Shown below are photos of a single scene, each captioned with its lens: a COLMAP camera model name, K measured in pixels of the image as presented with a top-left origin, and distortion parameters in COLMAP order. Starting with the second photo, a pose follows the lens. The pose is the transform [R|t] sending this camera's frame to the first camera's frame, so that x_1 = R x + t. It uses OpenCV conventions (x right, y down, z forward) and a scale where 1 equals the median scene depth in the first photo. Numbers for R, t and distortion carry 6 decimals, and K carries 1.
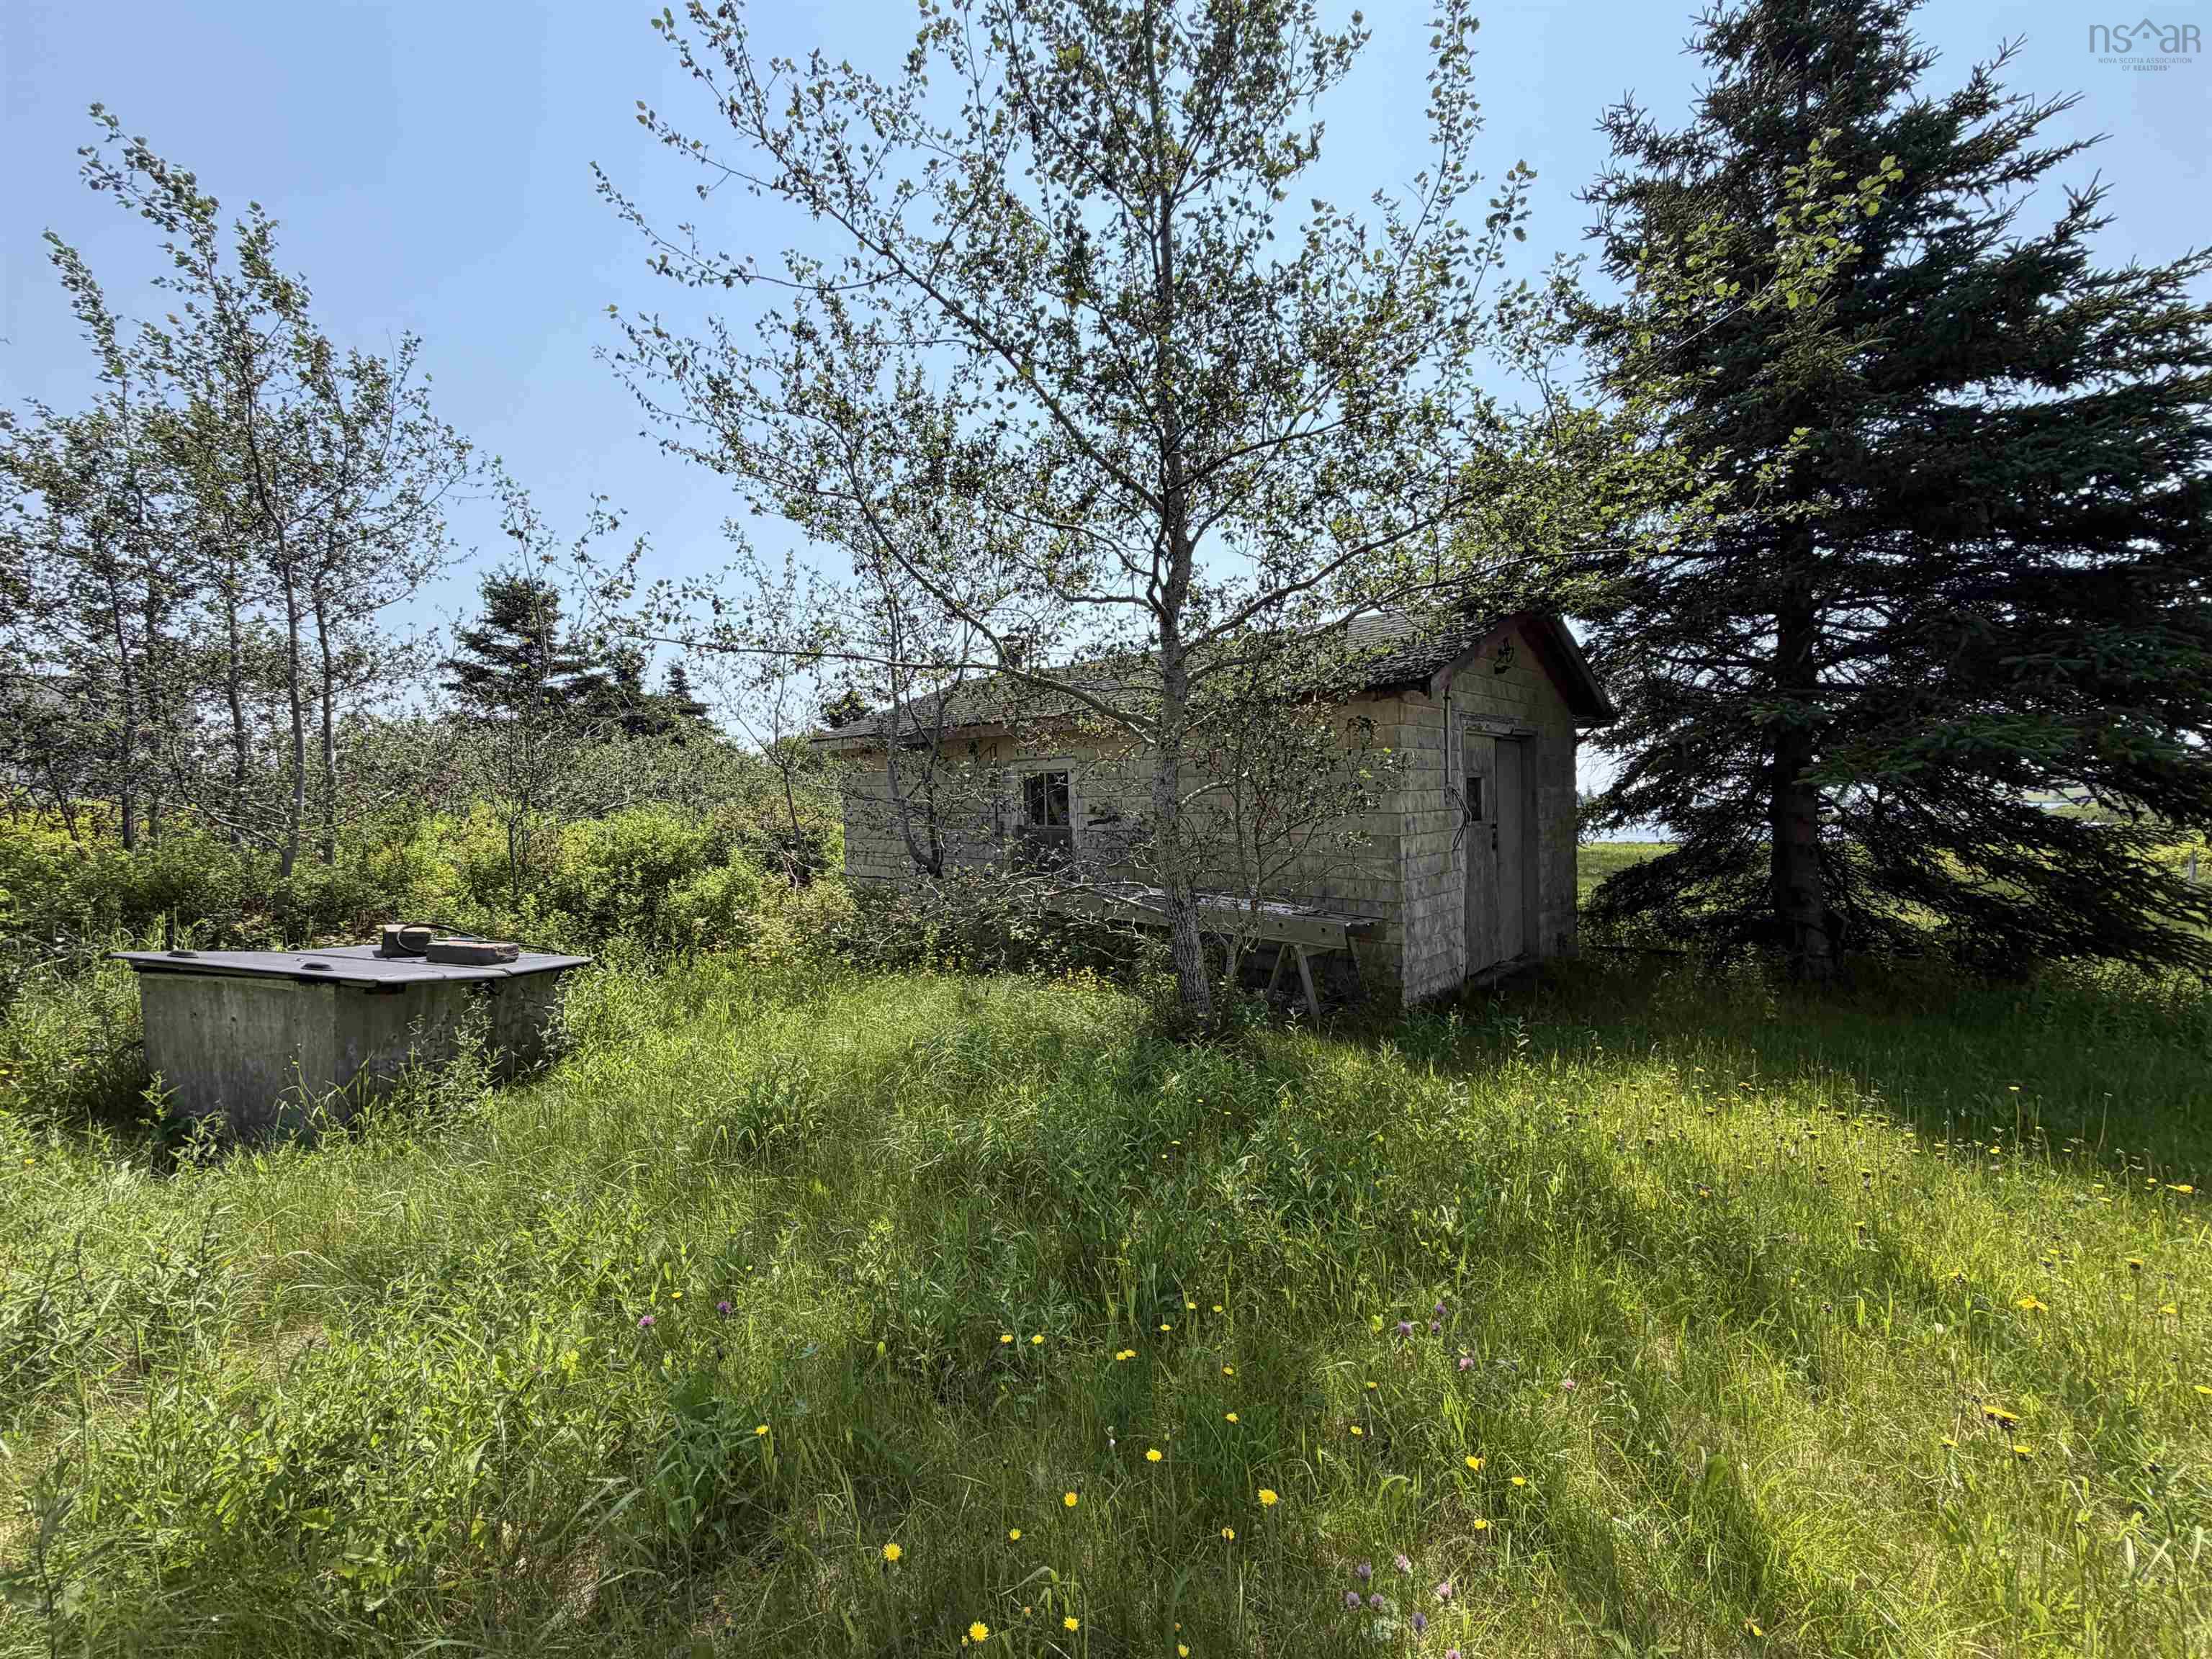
lens RADIAL K [[902.0, 0, 1109.4], [0, 902.0, 828.2], [0, 0, 1]] dist [0.003481, 0.000189]
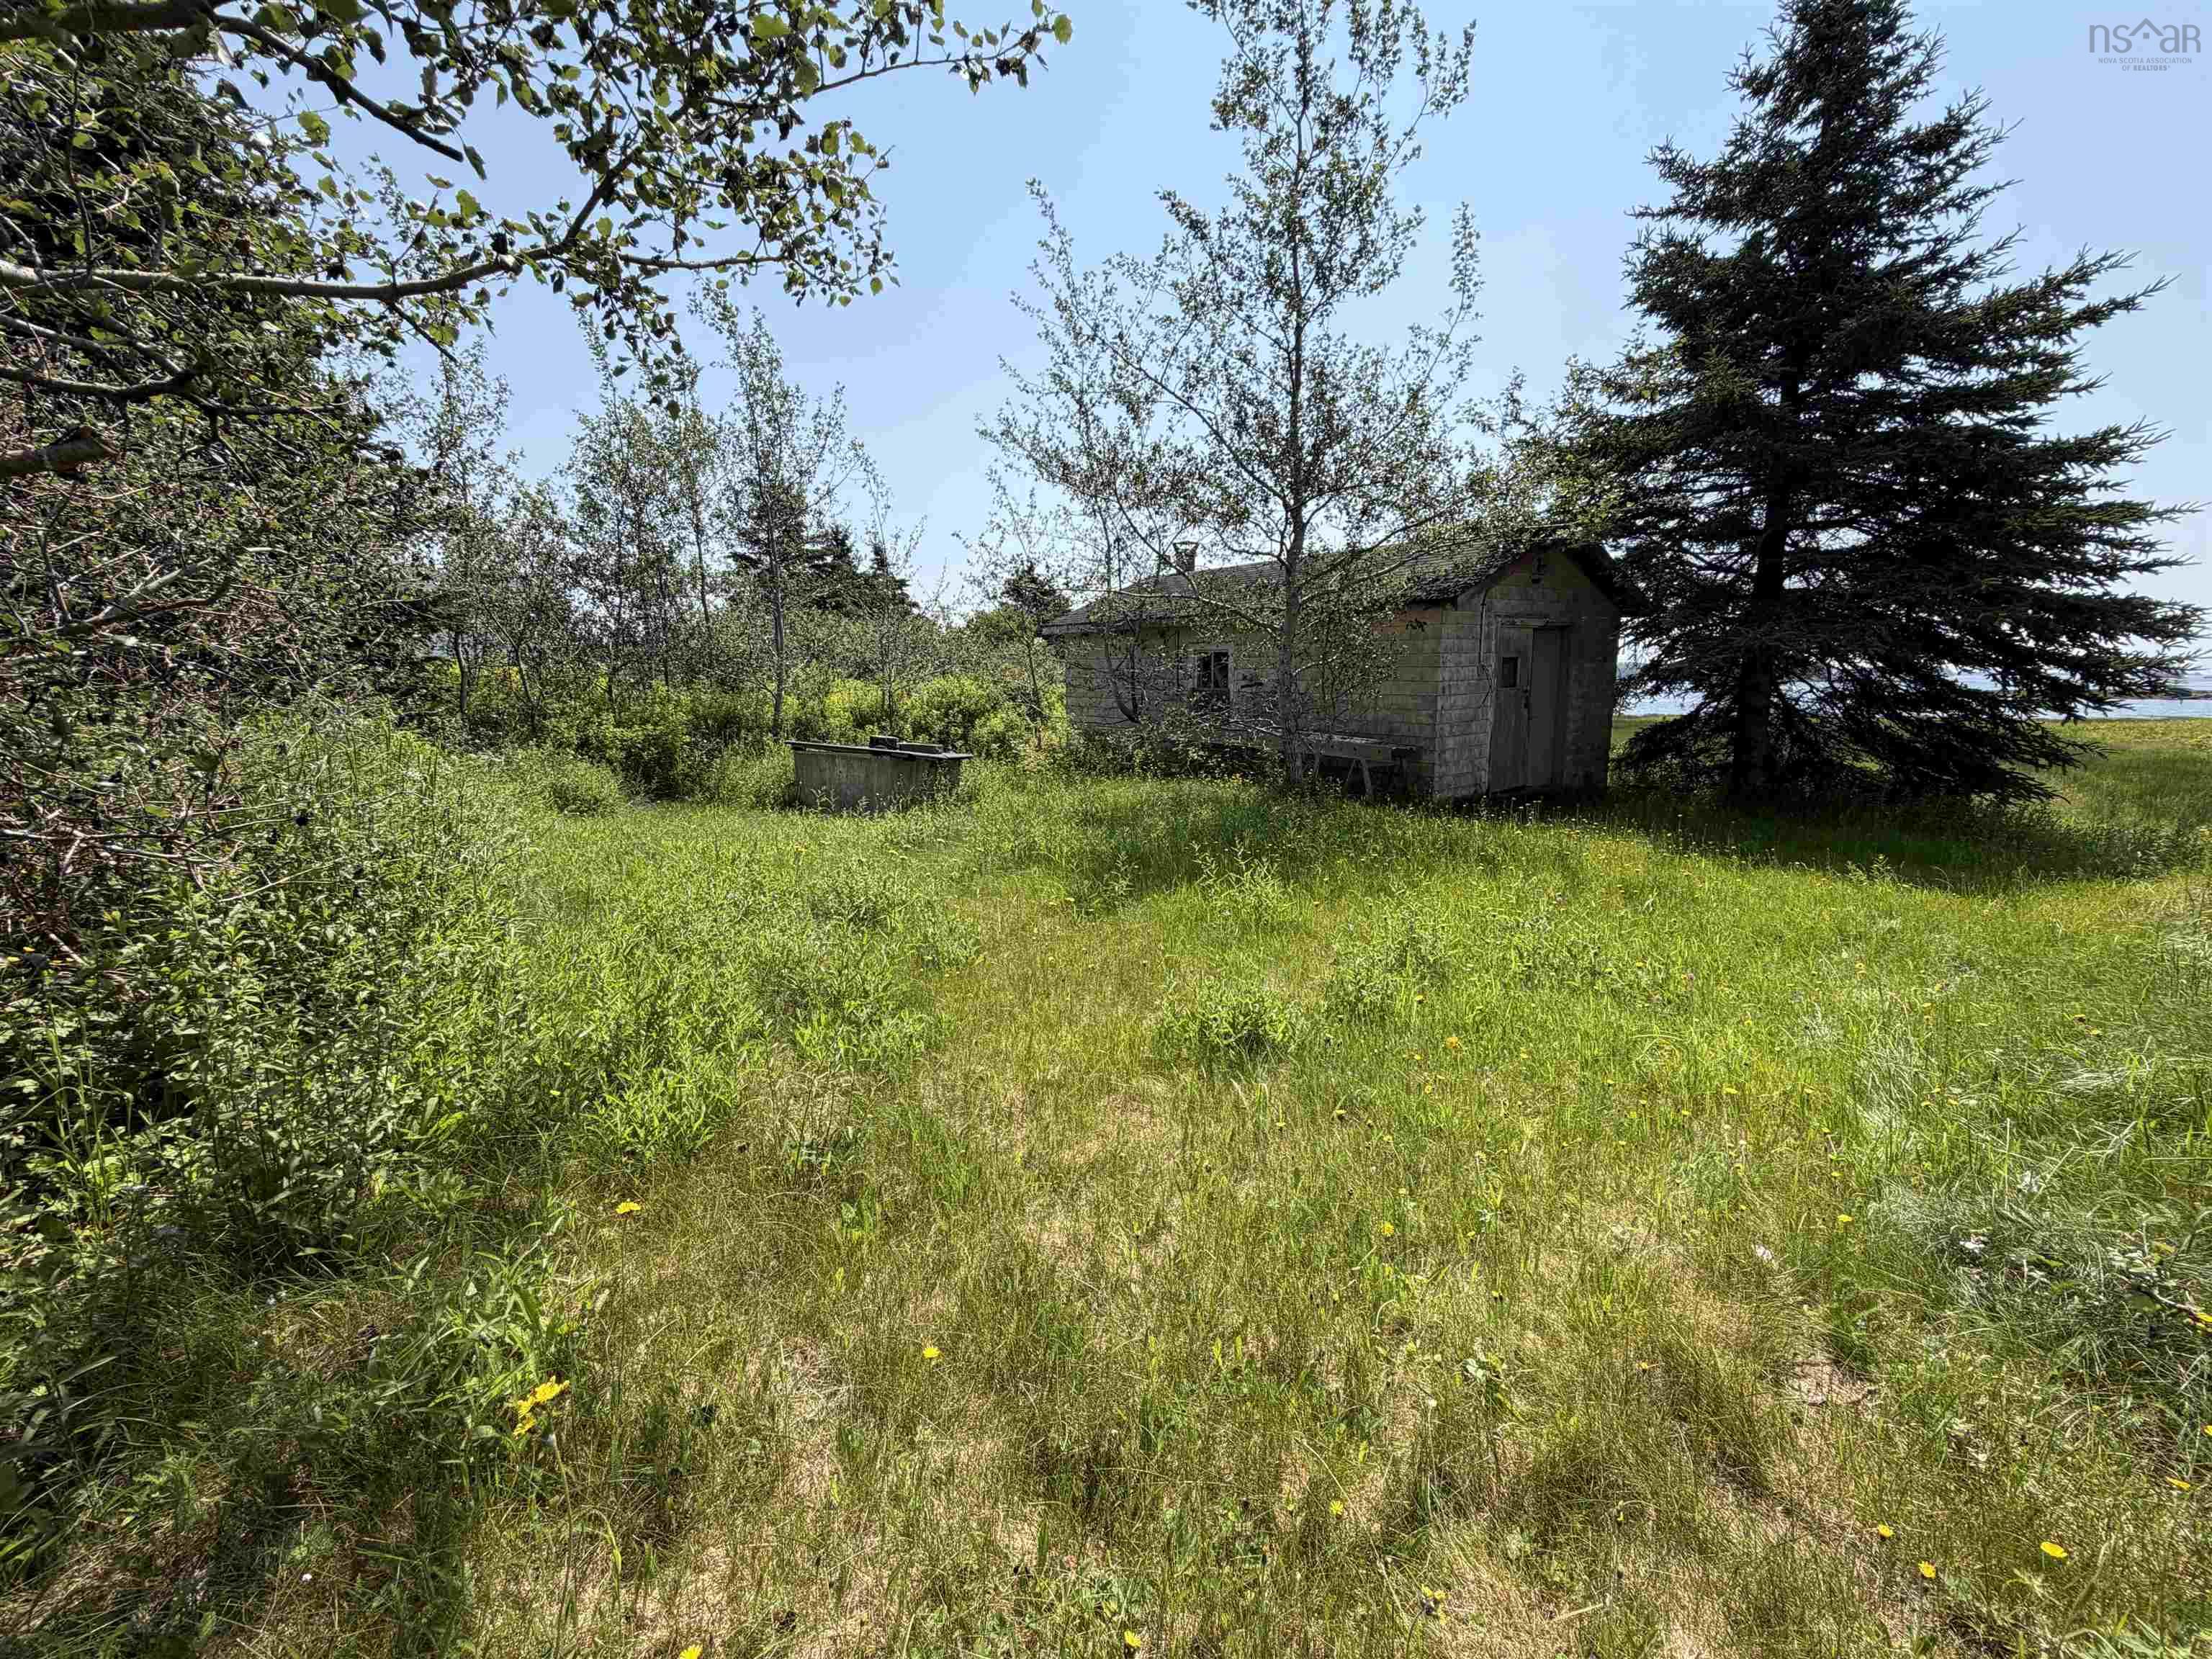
lens RADIAL K [[902.0, 0, 1090.8], [0, 902.0, 834.1], [0, 0, 1]] dist [0.003481, 0.000189]
pose [[0.982511, 0.039777, -0.181905, 0.015784], [-0.011557, 0.988060, 0.153636, 0.009617], [0.185844, -0.148847, 0.971240, -0.577843]]
